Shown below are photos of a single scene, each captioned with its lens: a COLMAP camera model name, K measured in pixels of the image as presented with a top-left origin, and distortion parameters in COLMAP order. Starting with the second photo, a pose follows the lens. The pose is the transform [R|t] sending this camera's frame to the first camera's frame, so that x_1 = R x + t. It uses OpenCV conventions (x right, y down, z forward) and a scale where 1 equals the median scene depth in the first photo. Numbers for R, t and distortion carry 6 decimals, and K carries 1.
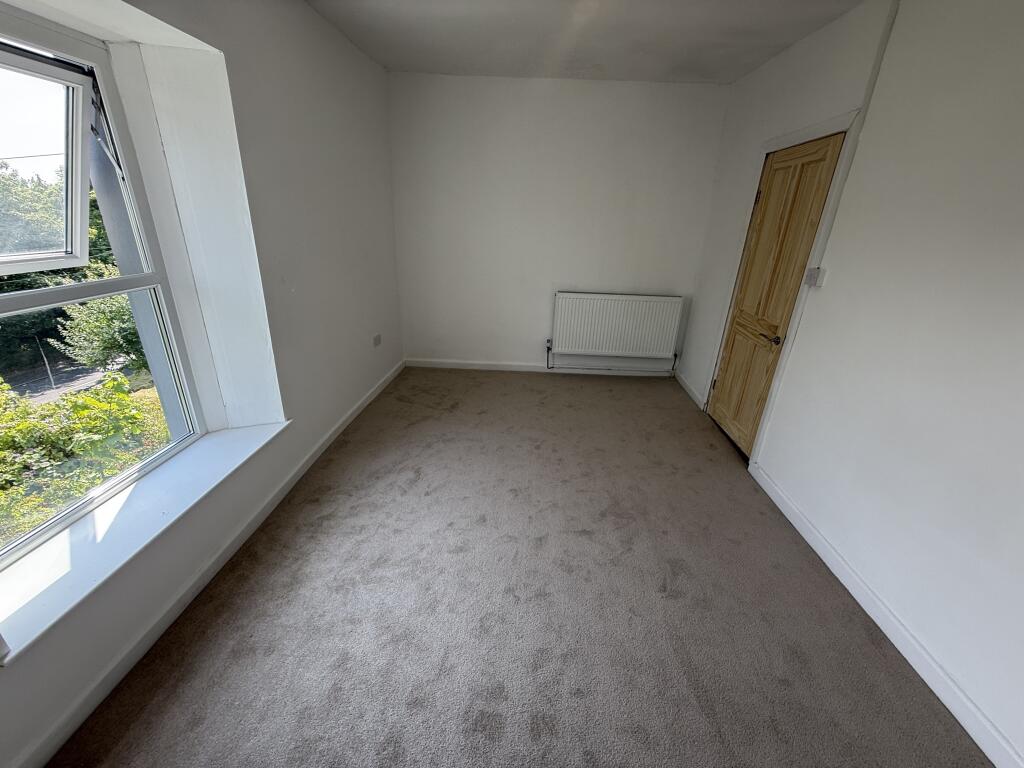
lens RADIAL K [[408.8, 0, 512.0], [0, 408.8, 384.0], [0, 0, 1]] dist [0.001763, 0.000347]
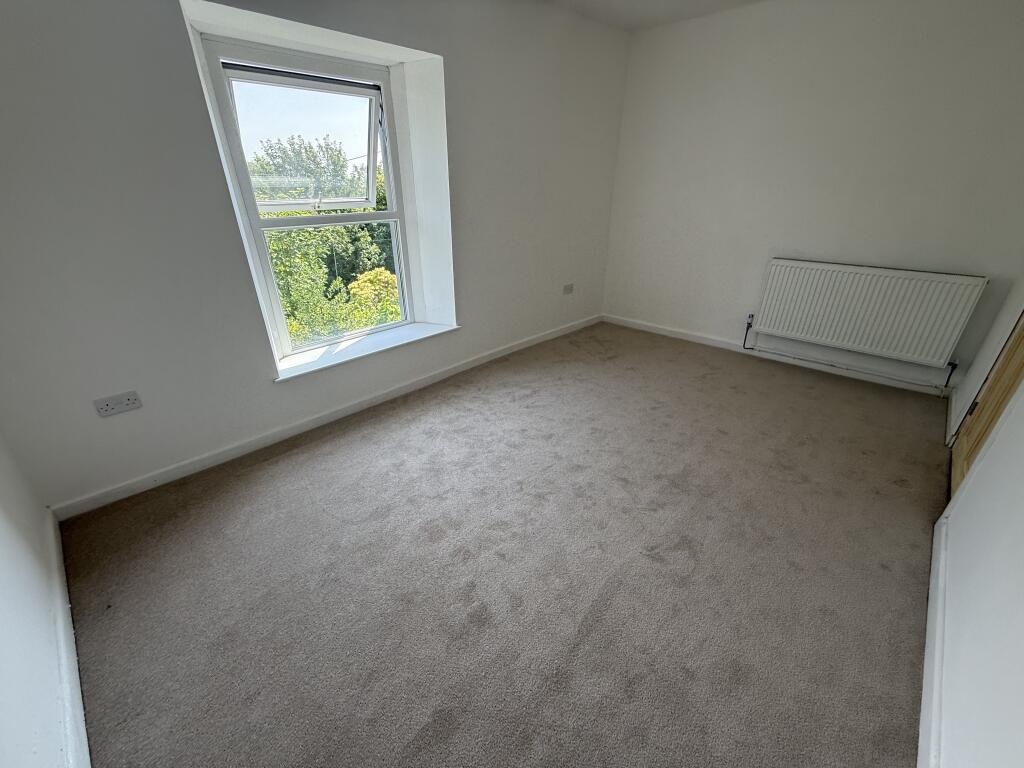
lens RADIAL K [[408.8, 0, 512.0], [0, 408.8, 384.0], [0, 0, 1]] dist [0.001763, 0.000347]
pose [[0.753805, 0.252417, -0.606683, 0.494134], [-0.221766, 0.966831, 0.126715, 0.065471], [0.618545, 0.039023, 0.784780, 0.032641]]
